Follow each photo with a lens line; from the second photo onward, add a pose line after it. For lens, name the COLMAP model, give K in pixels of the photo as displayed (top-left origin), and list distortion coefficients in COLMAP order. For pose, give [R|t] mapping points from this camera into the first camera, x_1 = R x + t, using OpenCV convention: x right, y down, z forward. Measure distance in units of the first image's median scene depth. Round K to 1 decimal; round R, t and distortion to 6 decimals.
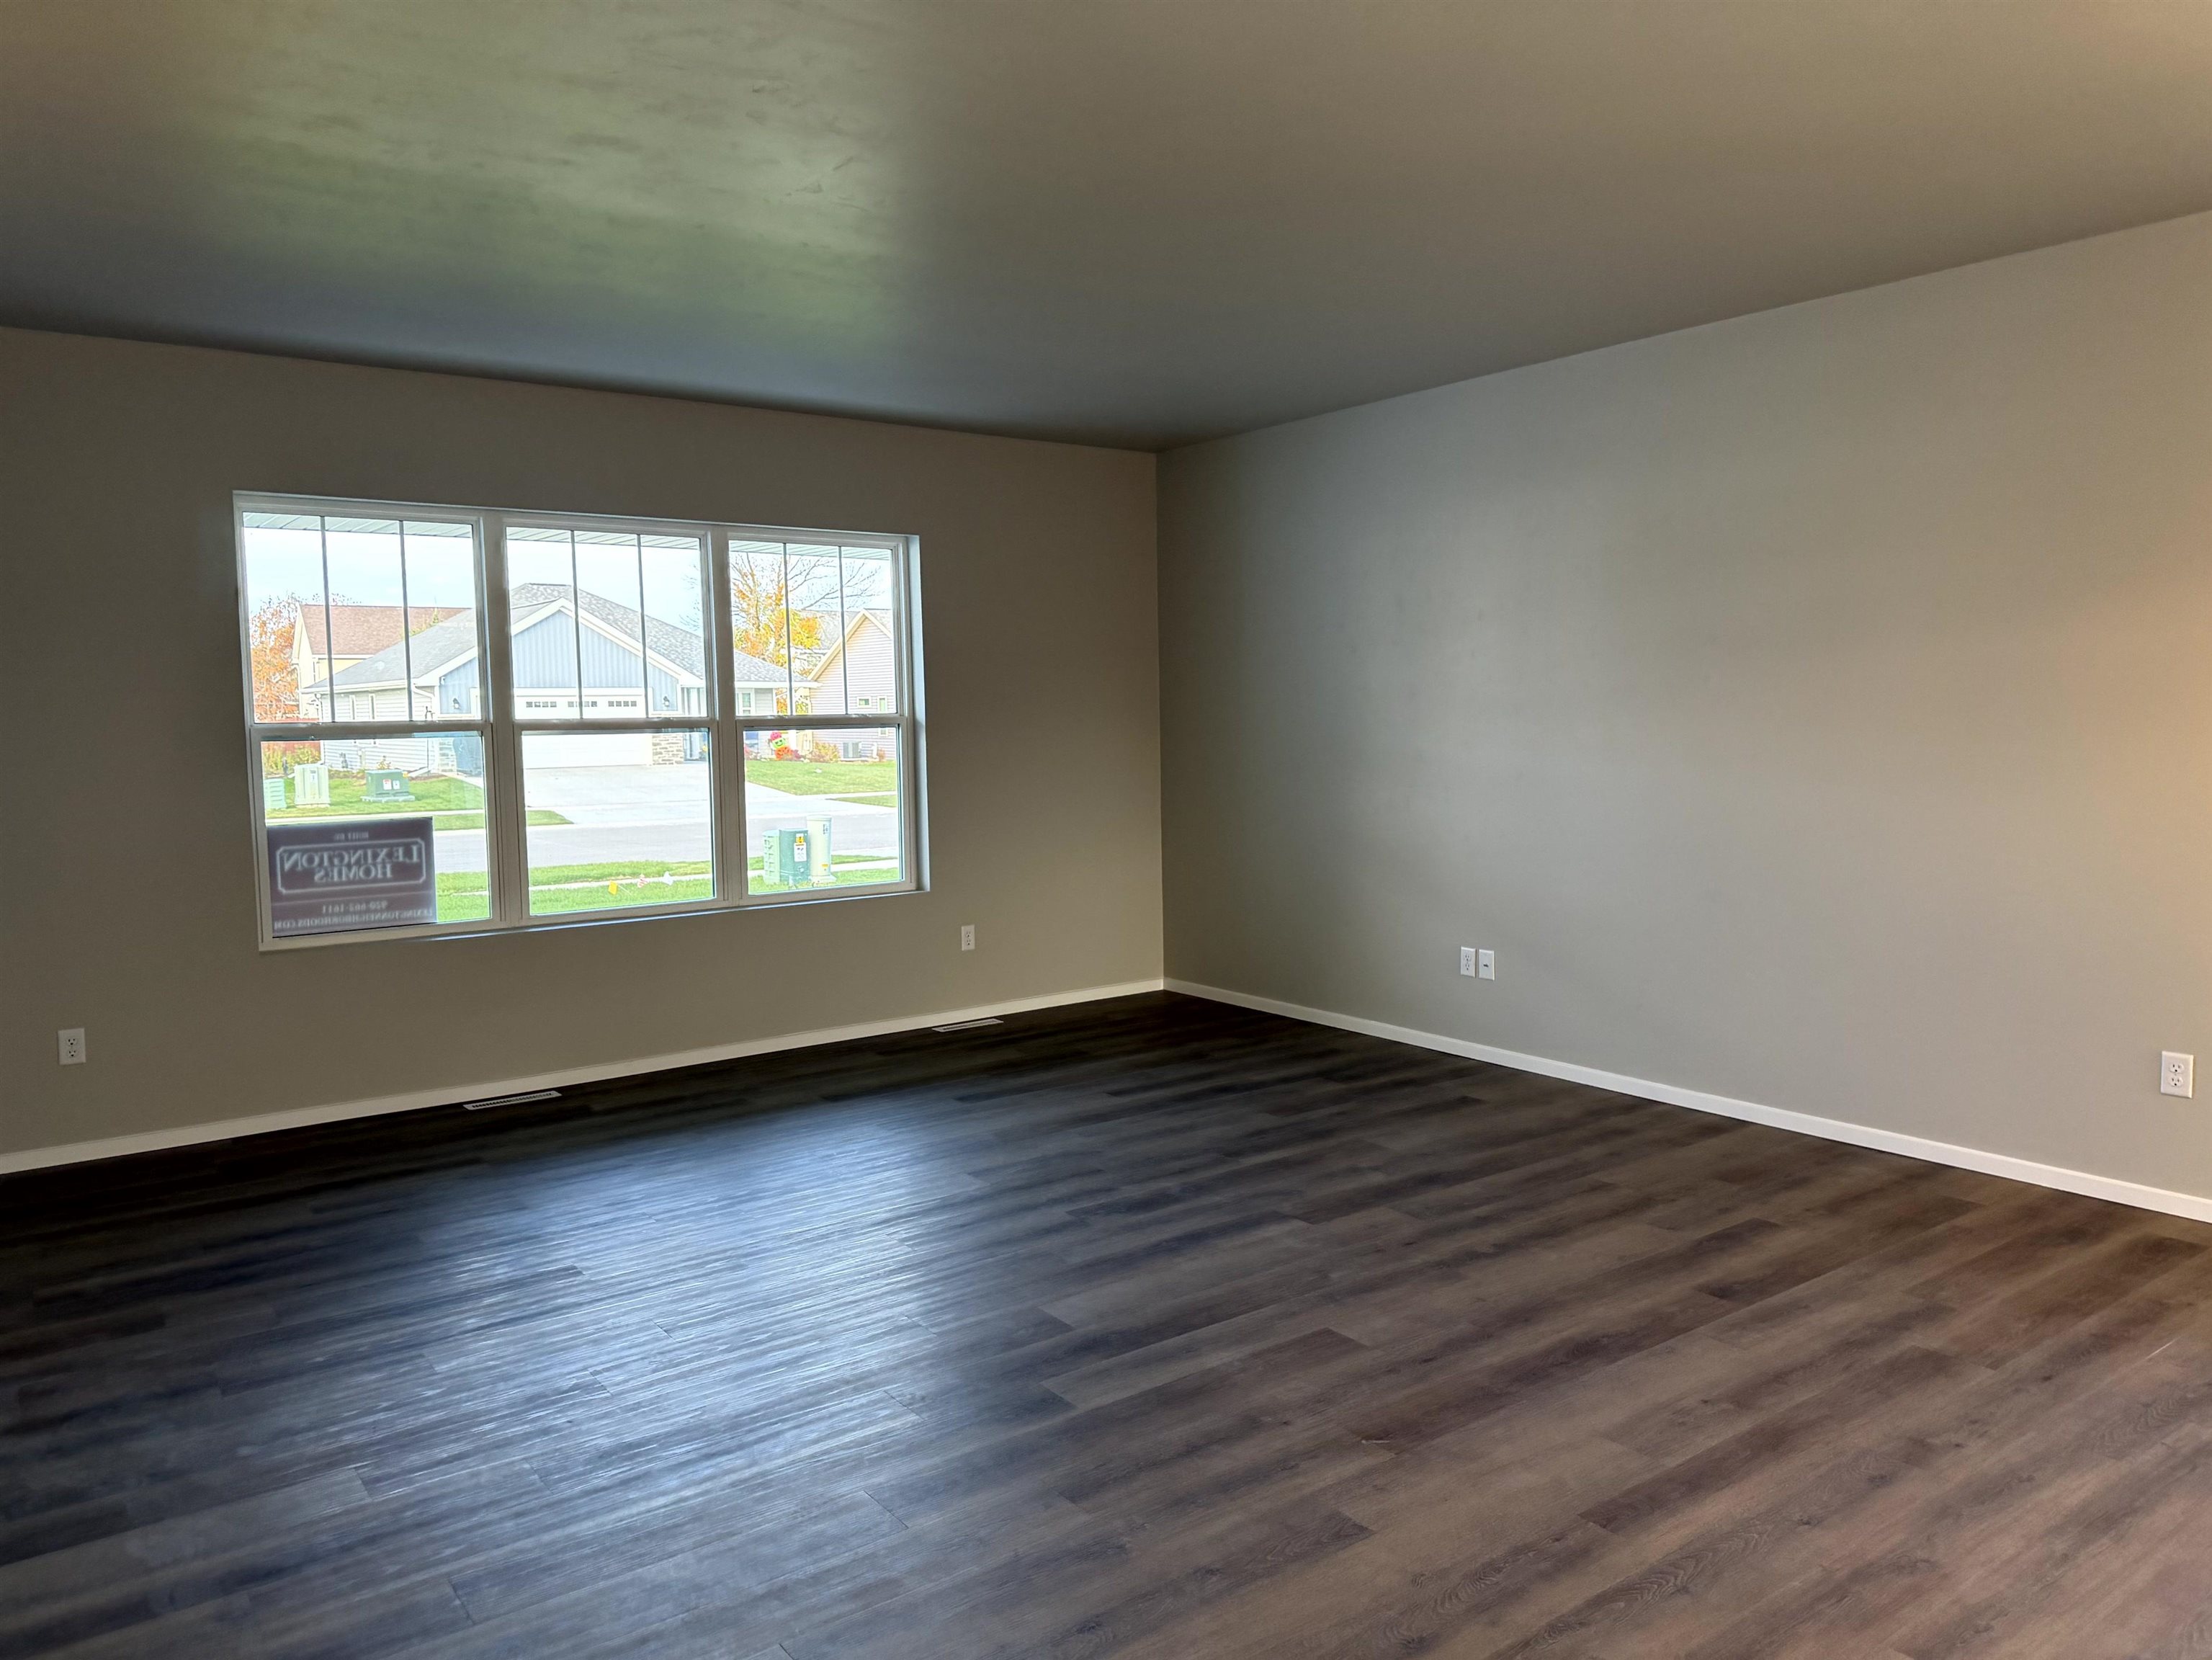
lens RADIAL K [[1541.4, 0, 1095.6], [0, 1541.4, 832.3], [0, 0, 1]] dist [0.064830, -0.093965]
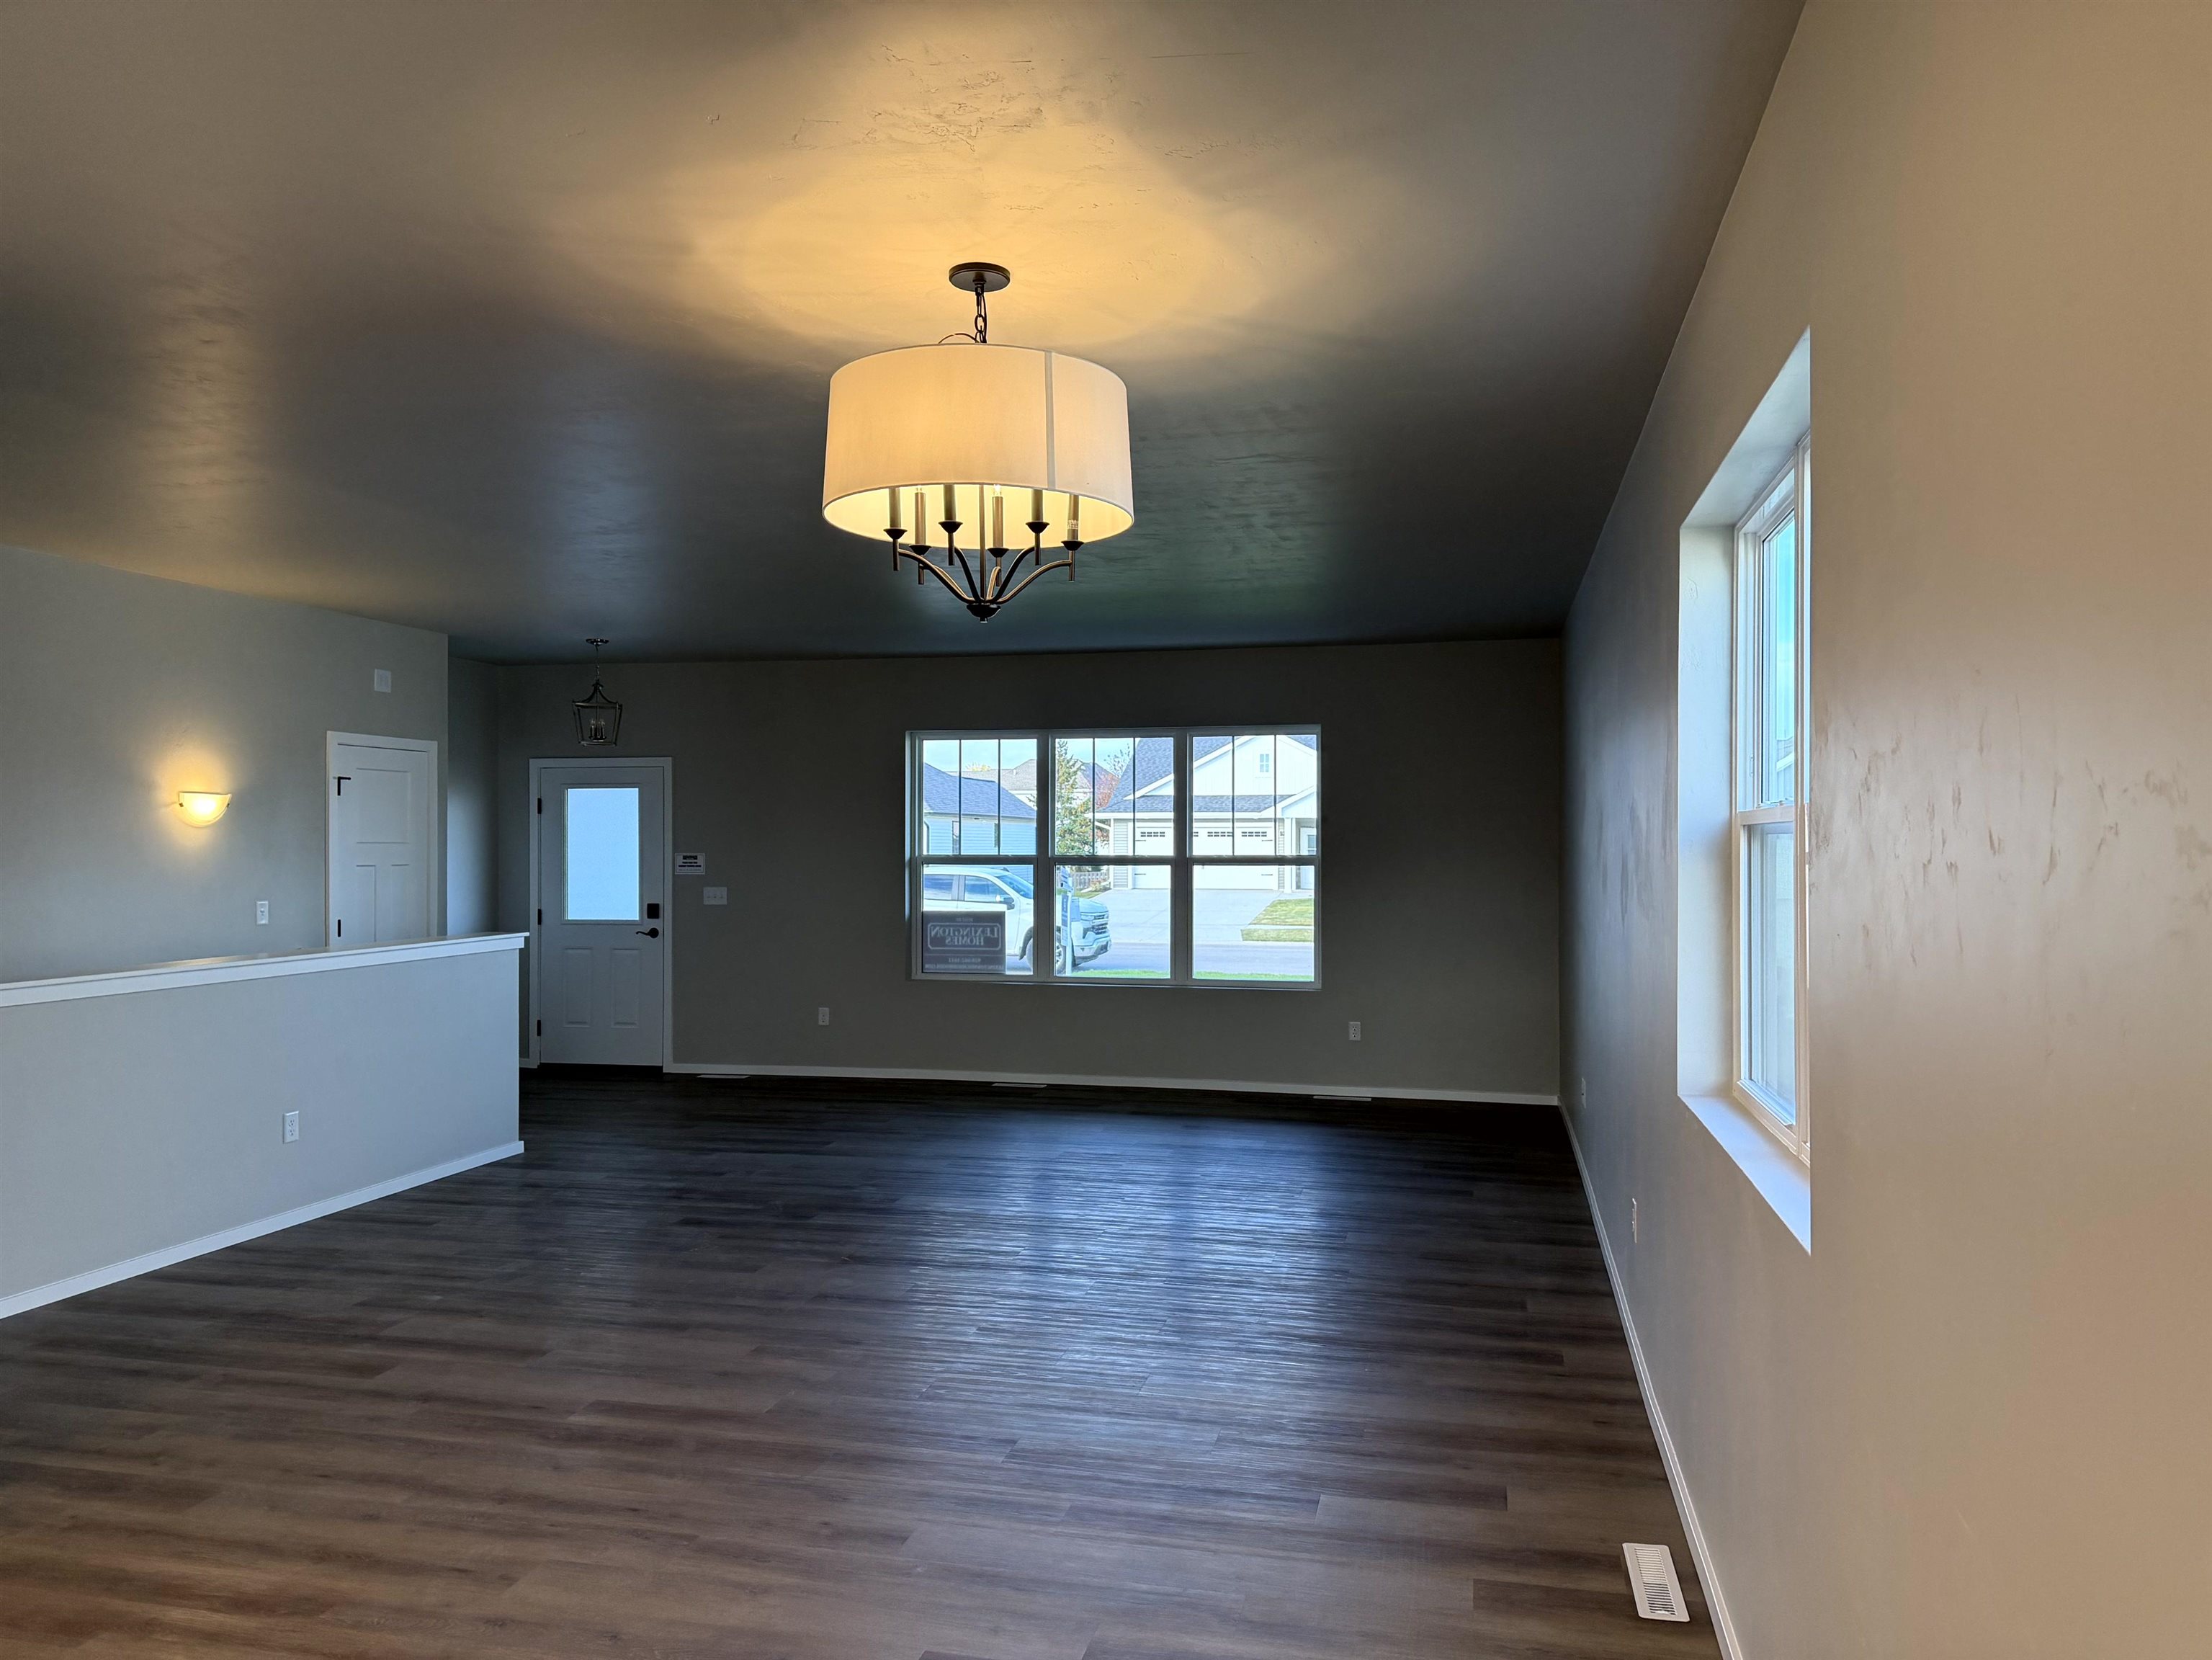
lens RADIAL K [[1534.1, 0, 1106.0], [0, 1534.1, 830.0], [0, 0, 1]] dist [0.152210, -0.207467]
pose [[0.645494, 0.010219, -0.763697, 0.953944], [-0.071038, 0.996379, -0.046711, -0.028458], [0.760455, 0.084403, 0.643883, -0.004739]]
